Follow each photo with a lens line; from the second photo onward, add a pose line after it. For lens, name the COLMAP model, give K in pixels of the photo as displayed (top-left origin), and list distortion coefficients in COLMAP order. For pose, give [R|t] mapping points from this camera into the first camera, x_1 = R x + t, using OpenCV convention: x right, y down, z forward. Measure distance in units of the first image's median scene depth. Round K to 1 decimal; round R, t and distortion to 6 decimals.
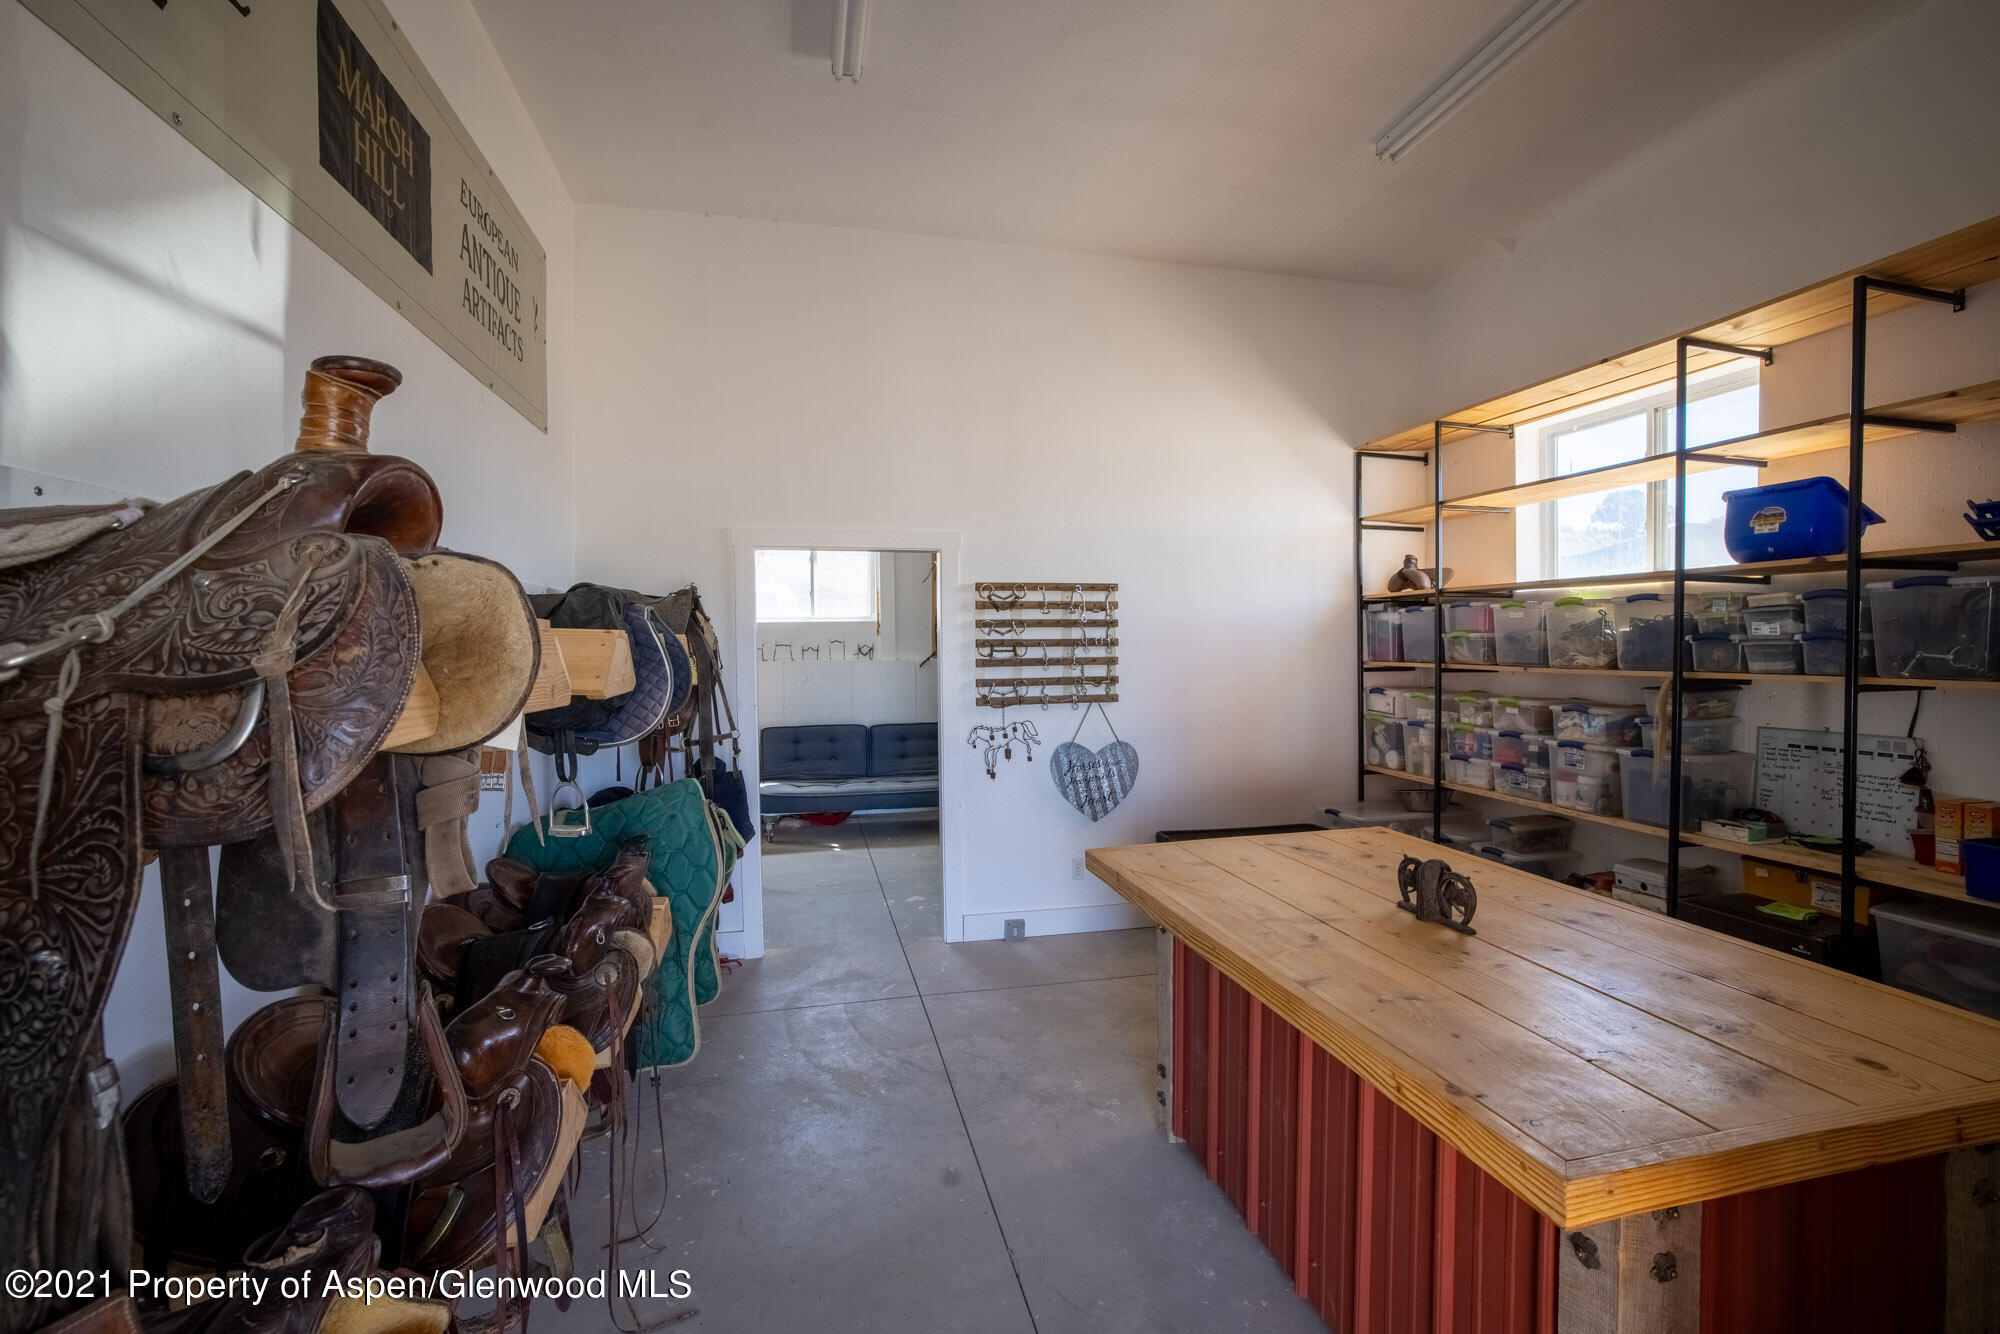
lens RADIAL K [[883.6, 0, 998.5], [0, 883.6, 663.3], [0, 0, 1]] dist [-0.026898, 0.000123]
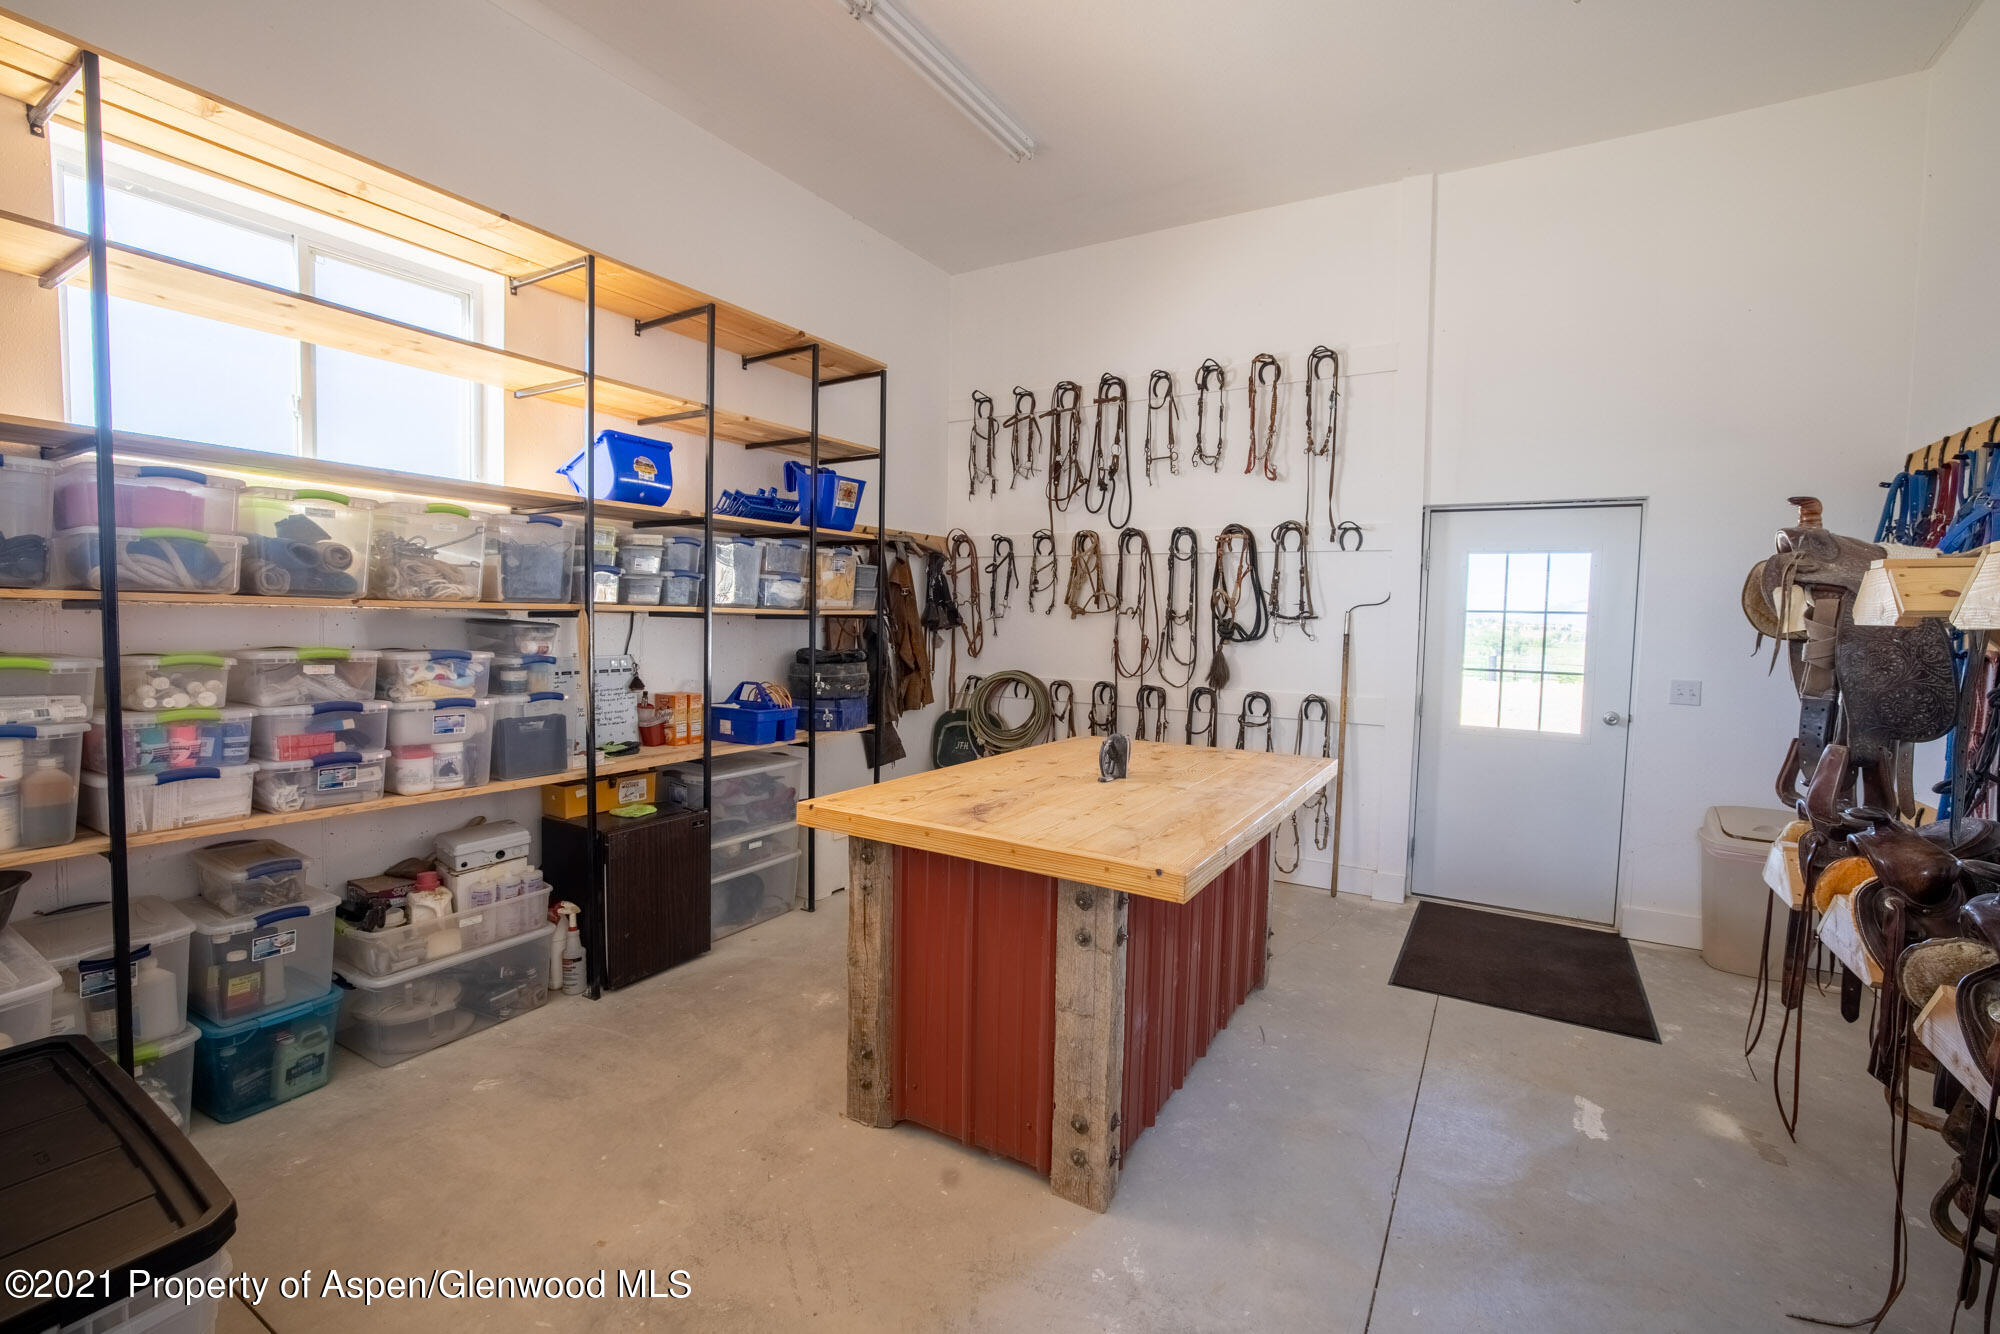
lens RADIAL K [[883.6, 0, 998.5], [0, 883.6, 663.3], [0, 0, 1]] dist [-0.026898, 0.000123]
pose [[-0.707245, -0.054375, 0.704874, -0.200894], [-0.007119, 0.997535, 0.069808, 0.003055], [-0.706933, 0.044353, -0.705889, 1.192705]]
